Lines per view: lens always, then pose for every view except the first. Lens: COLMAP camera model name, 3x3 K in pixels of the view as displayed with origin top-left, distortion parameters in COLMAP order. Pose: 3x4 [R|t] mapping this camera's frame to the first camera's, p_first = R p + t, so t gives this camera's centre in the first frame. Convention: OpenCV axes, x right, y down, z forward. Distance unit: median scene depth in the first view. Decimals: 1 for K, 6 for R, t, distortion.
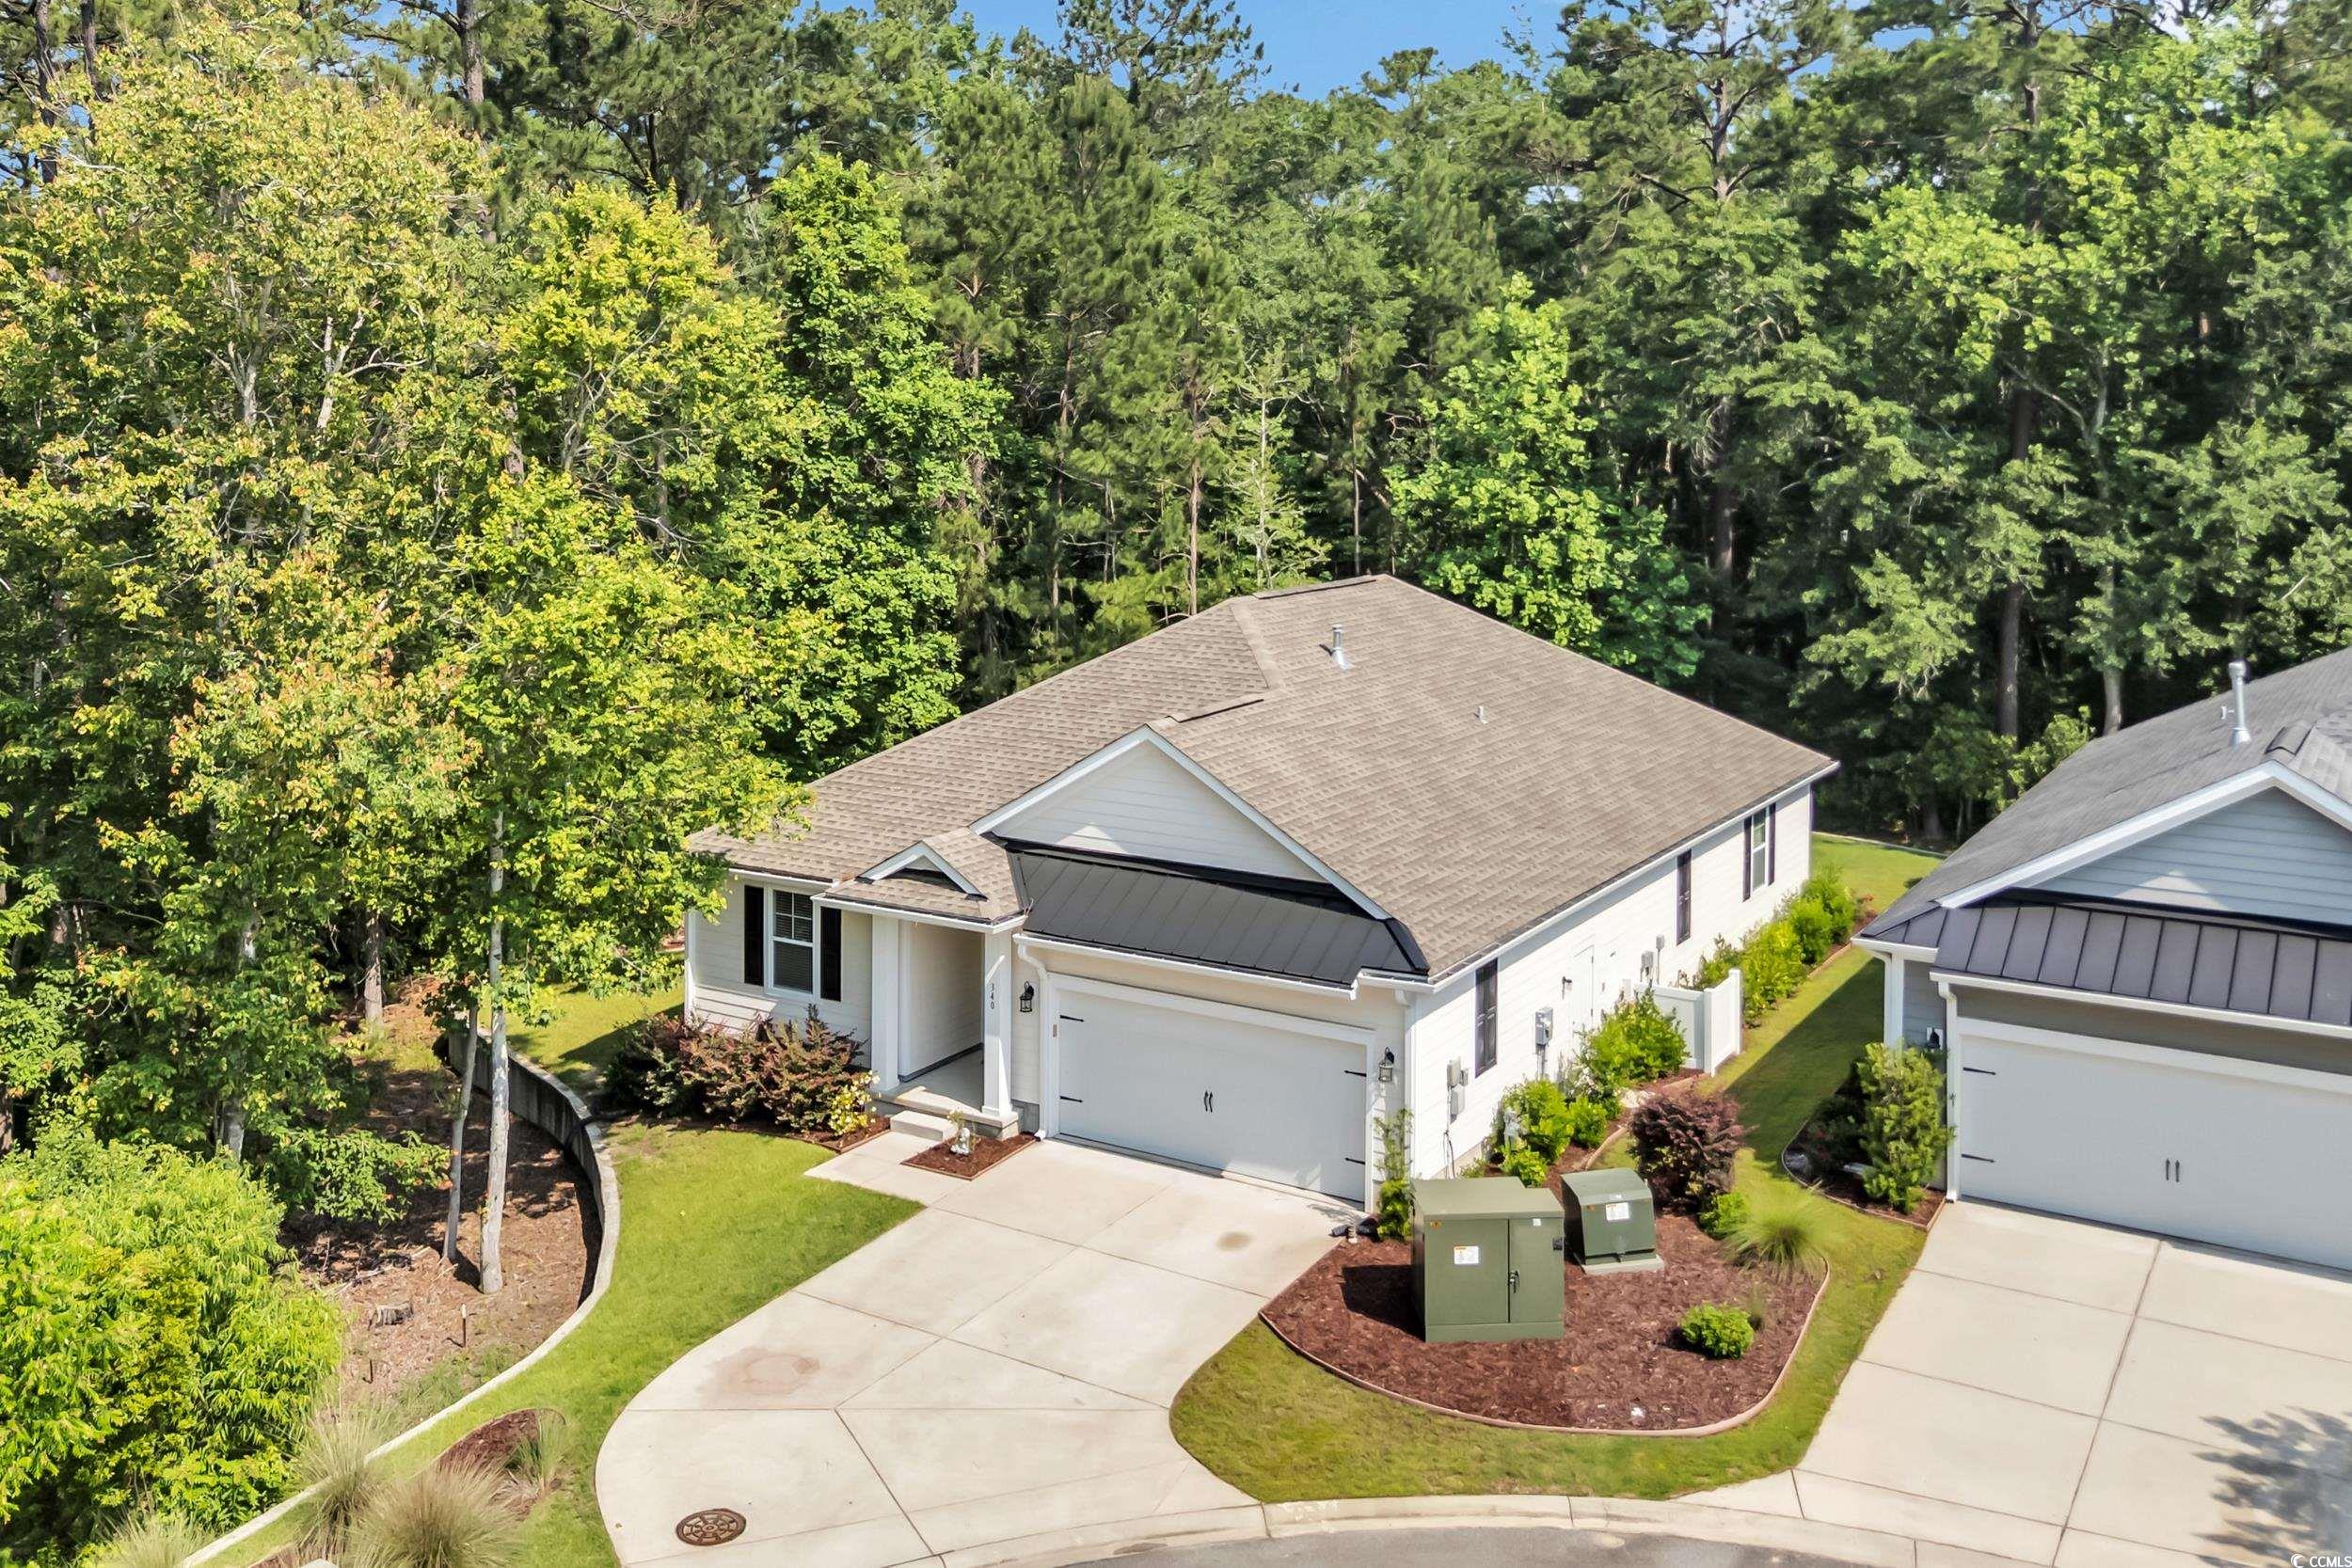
lens RADIAL K [[2011.3, 0, 1093.0], [0, 2011.3, 471.4], [0, 0, 1]] dist [0.030003, 0.006406]
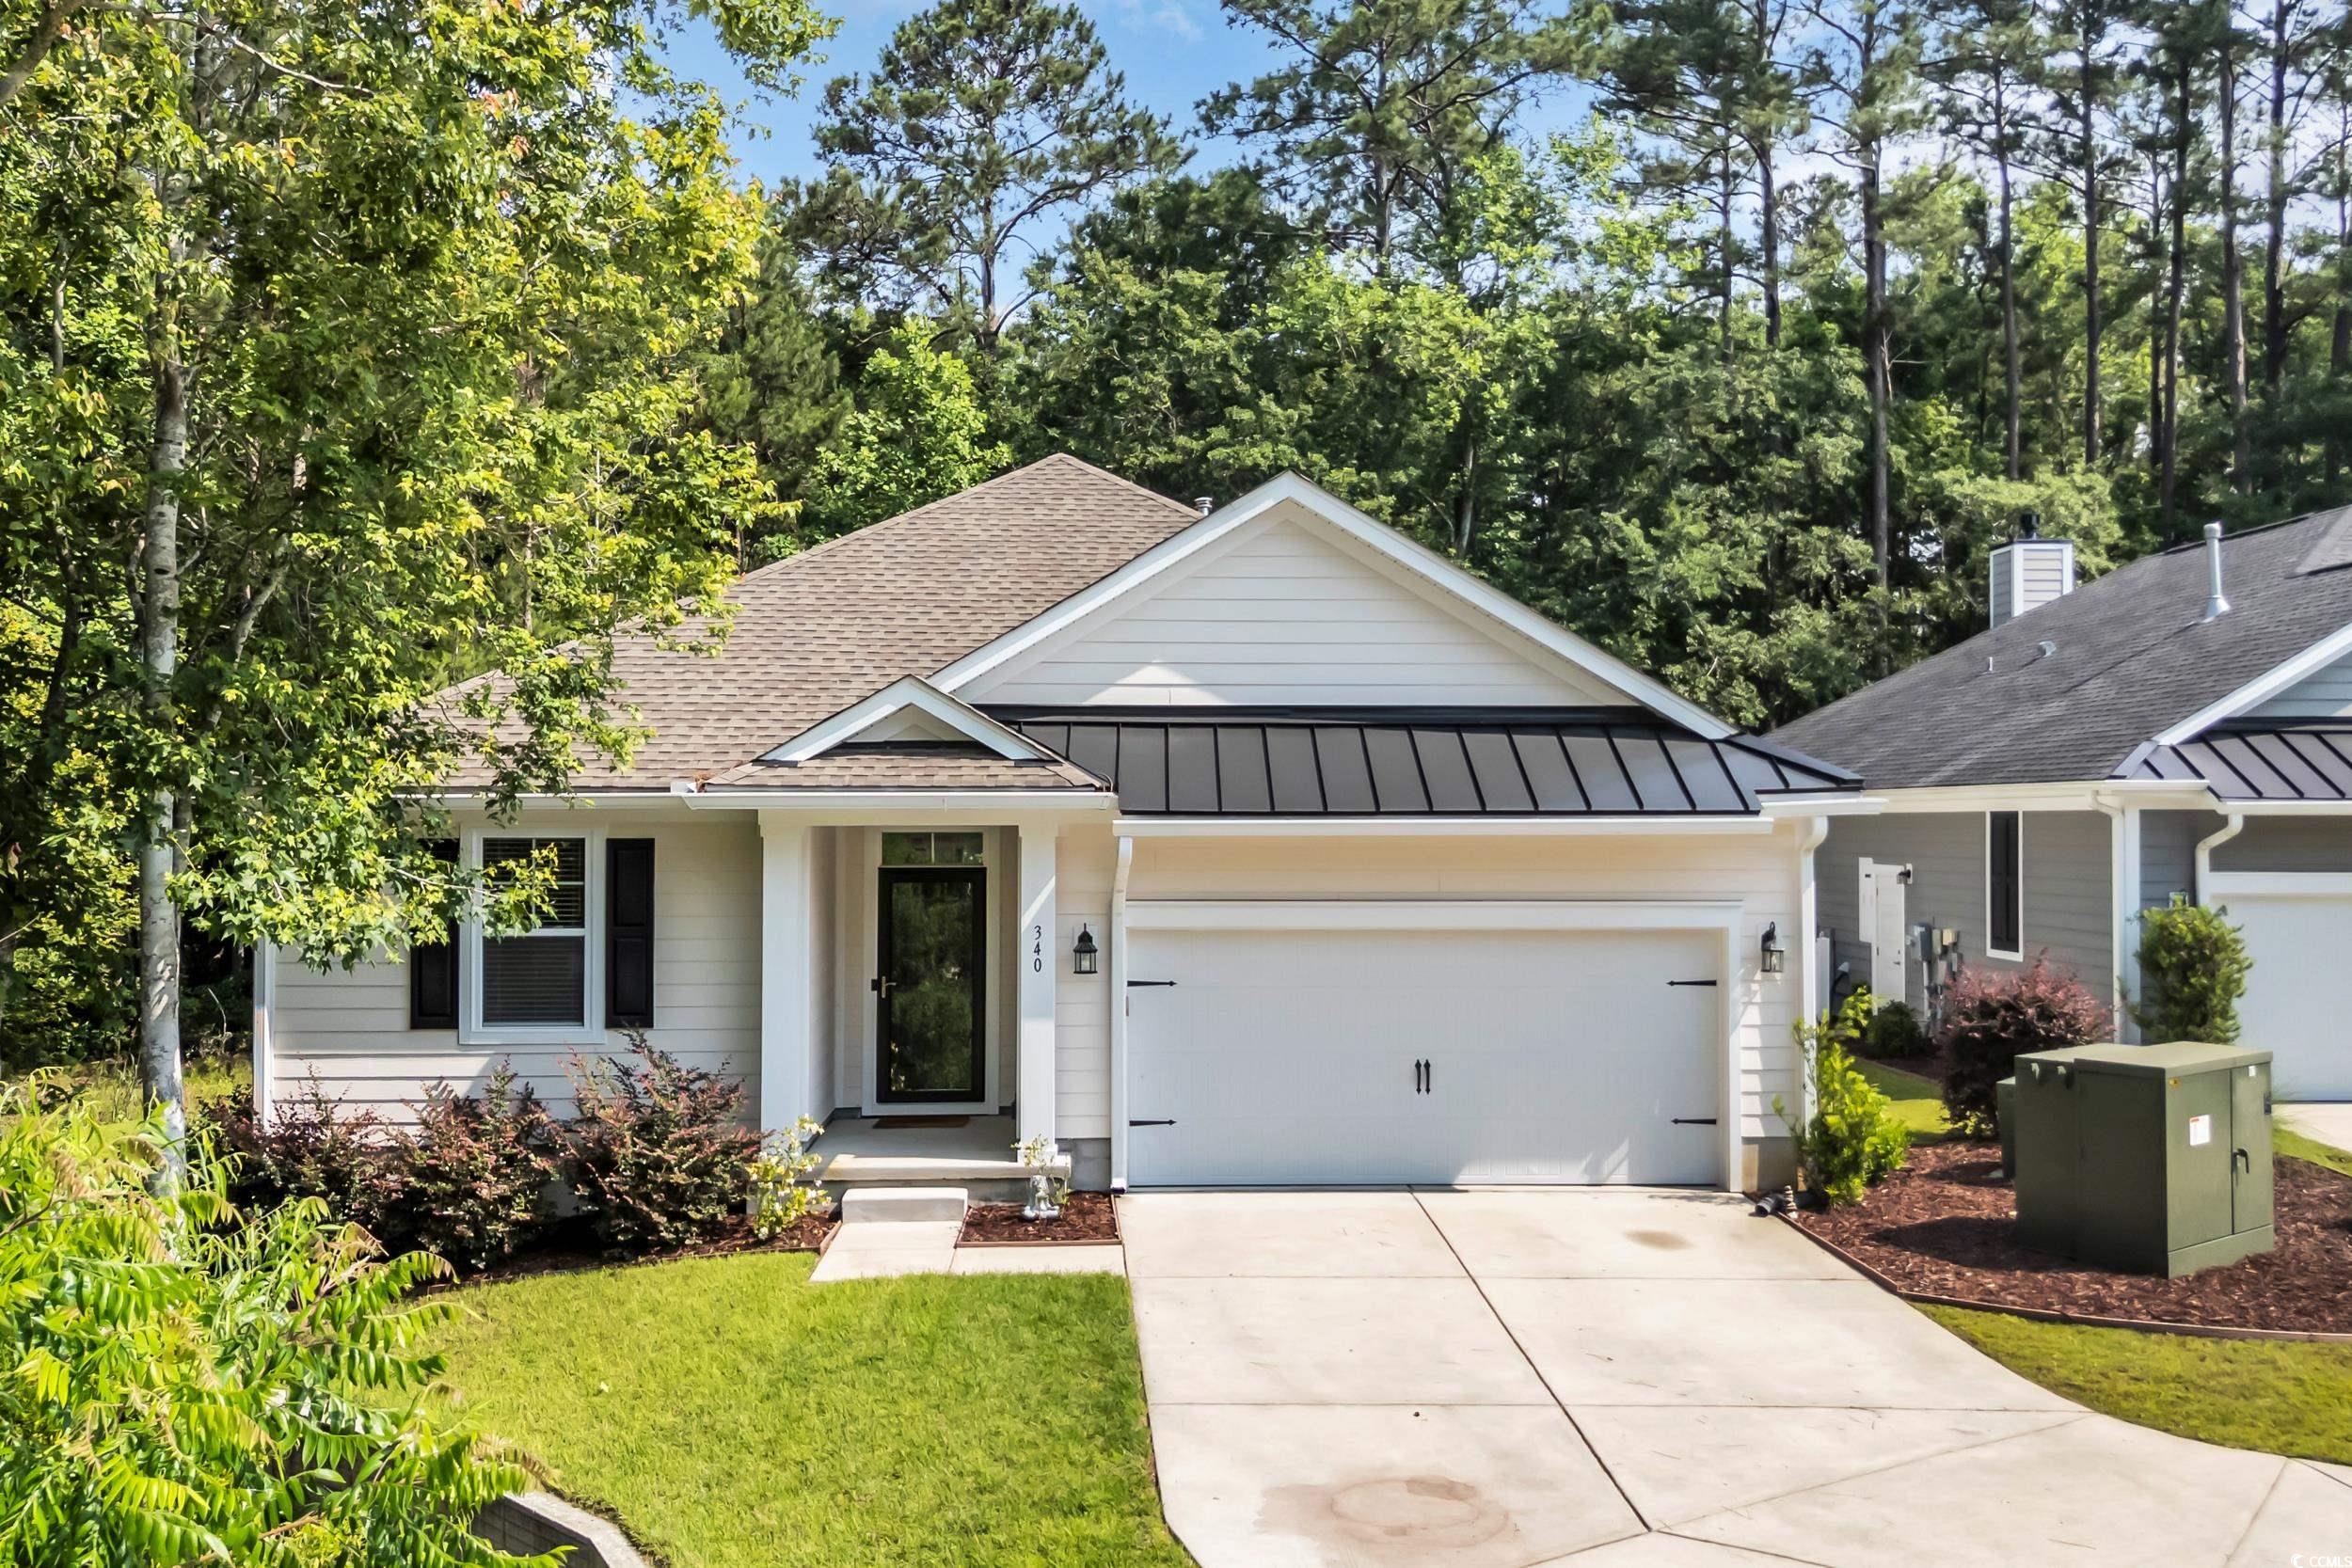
lens RADIAL K [[2051.5, 0, 1091.0], [0, 2051.5, 792.0], [0, 0, 1]] dist [0.026869, 0.007828]
pose [[0.837918, 0.003957, 0.545782, -0.348875], [0.013780, 0.999502, -0.028403, 0.232379], [-0.545622, 0.031320, 0.837446, 0.508865]]
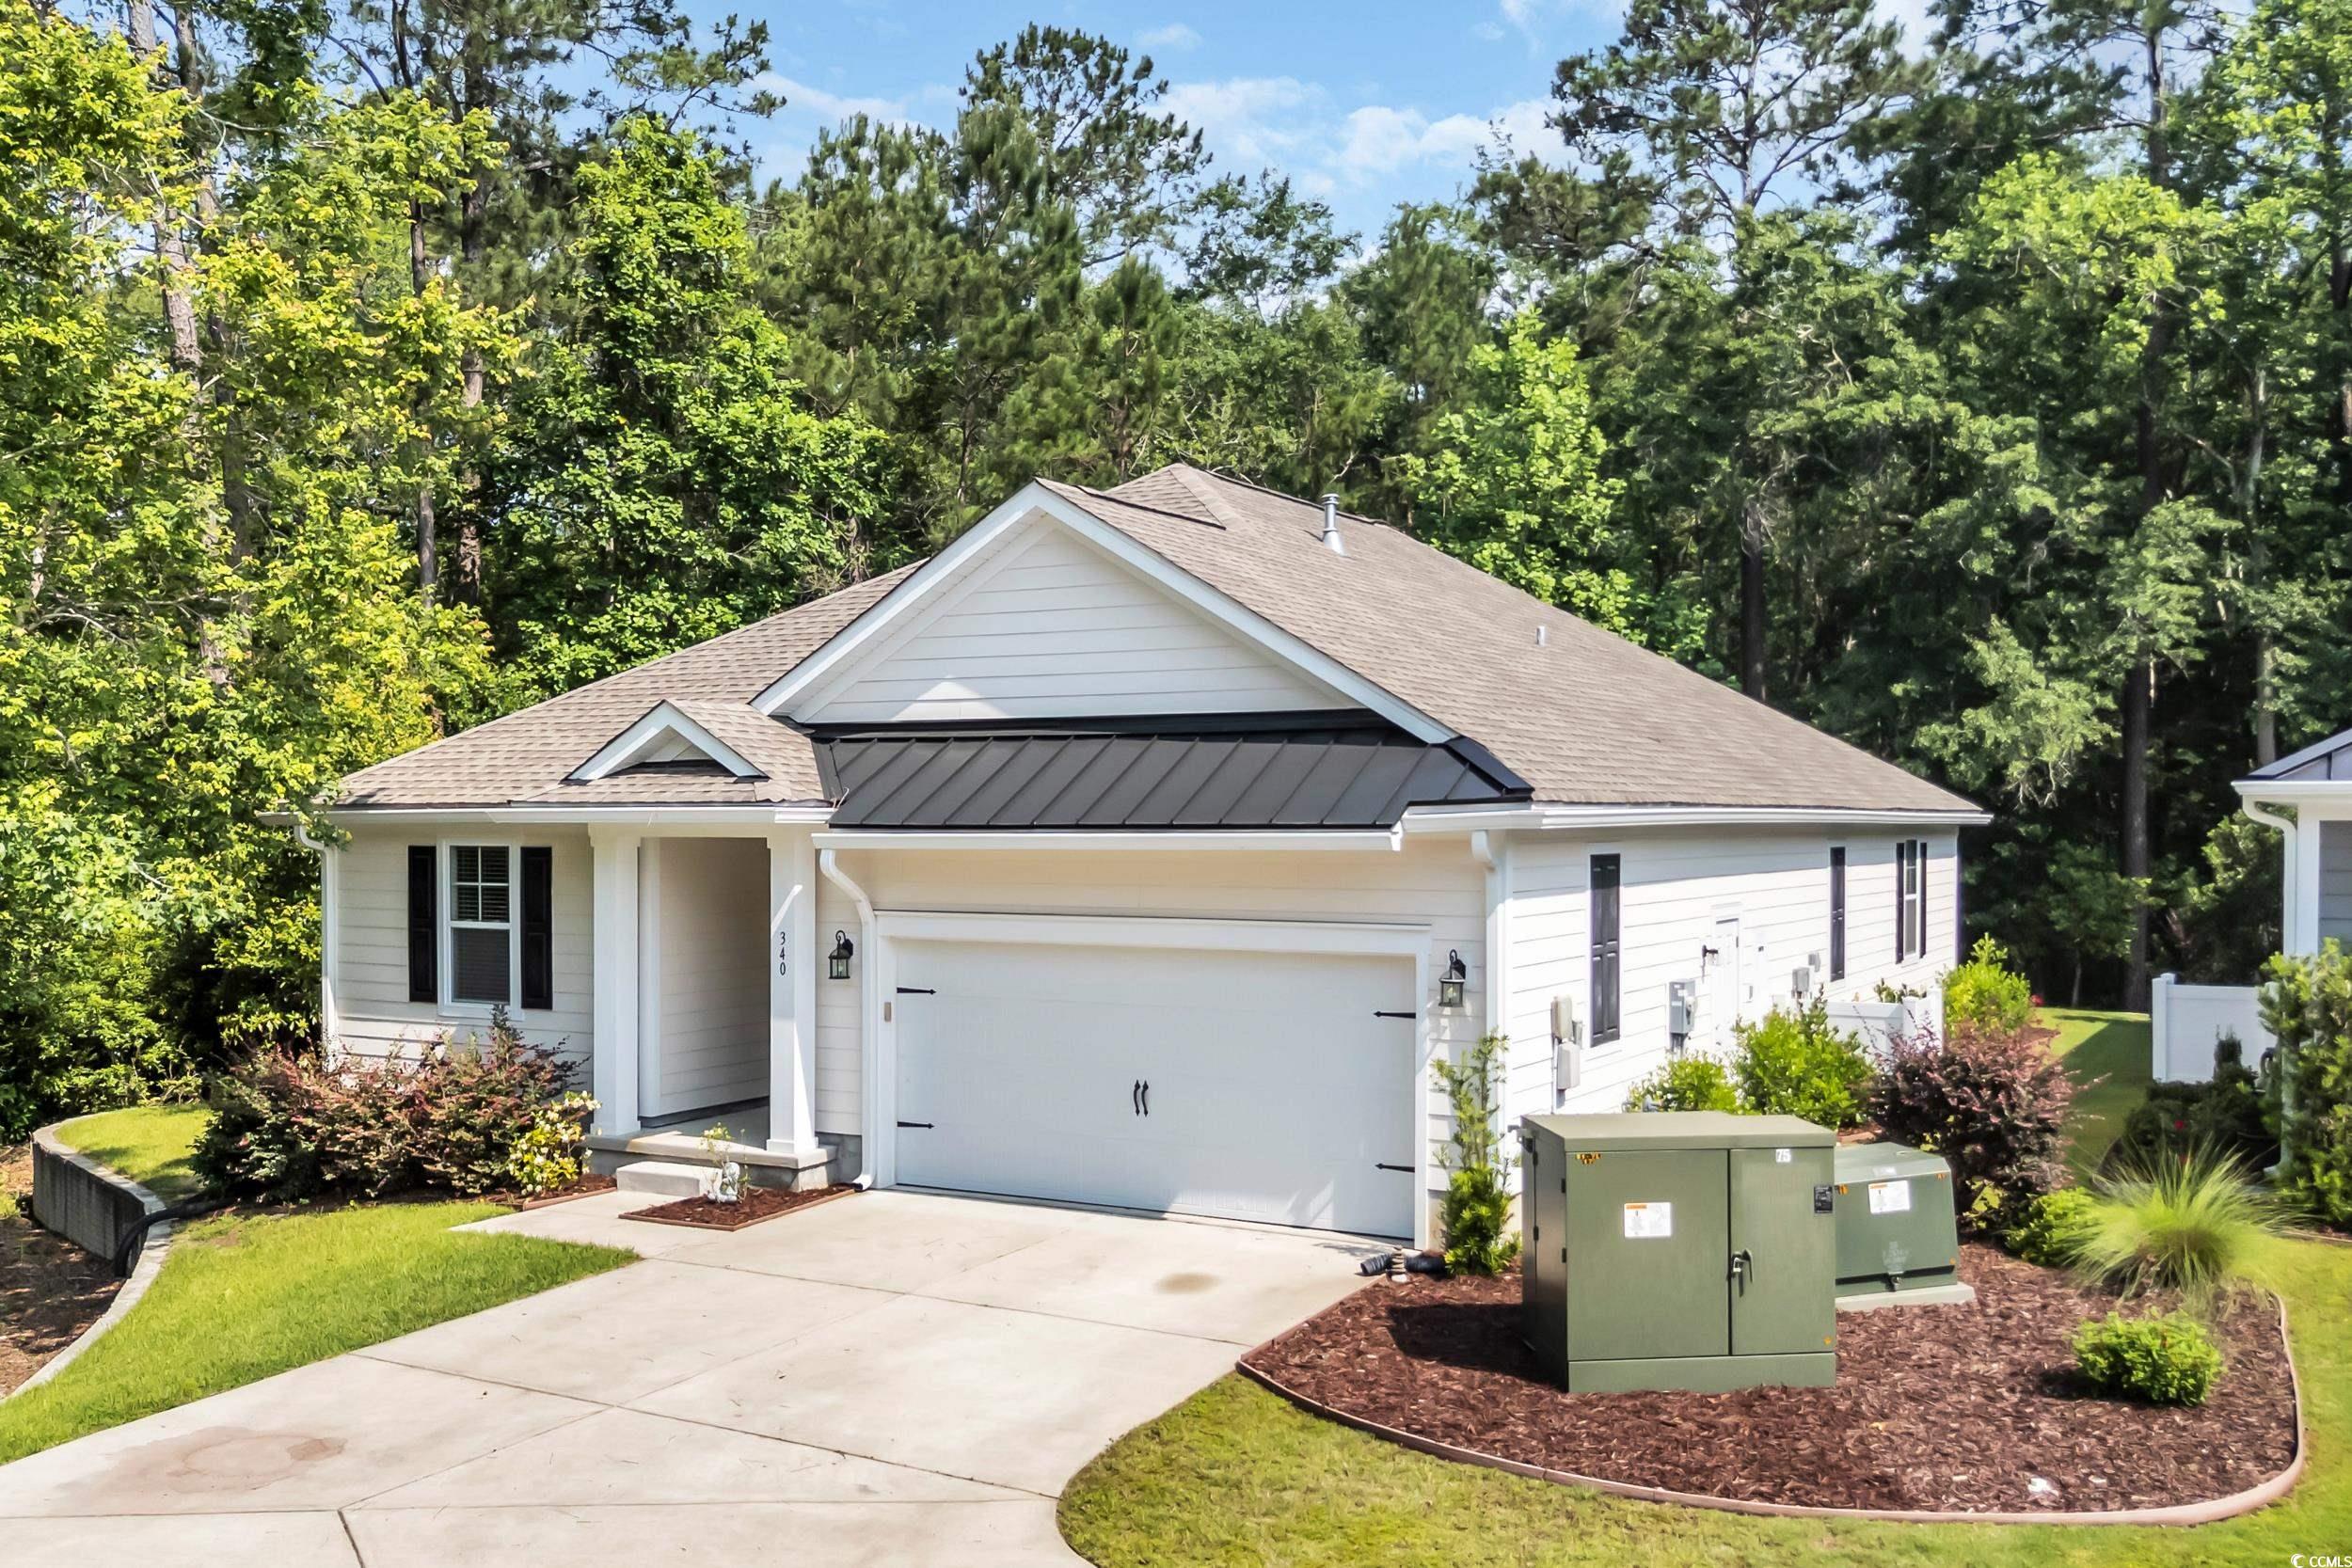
lens RADIAL K [[2051.5, 0, 1091.0], [0, 2051.5, 792.0], [0, 0, 1]] dist [0.026869, 0.007828]
pose [[0.999447, -0.002773, 0.033142, 0.022207], [0.003830, 0.999485, -0.031859, 0.231568], [-0.033037, 0.031969, 0.998943, 0.379728]]
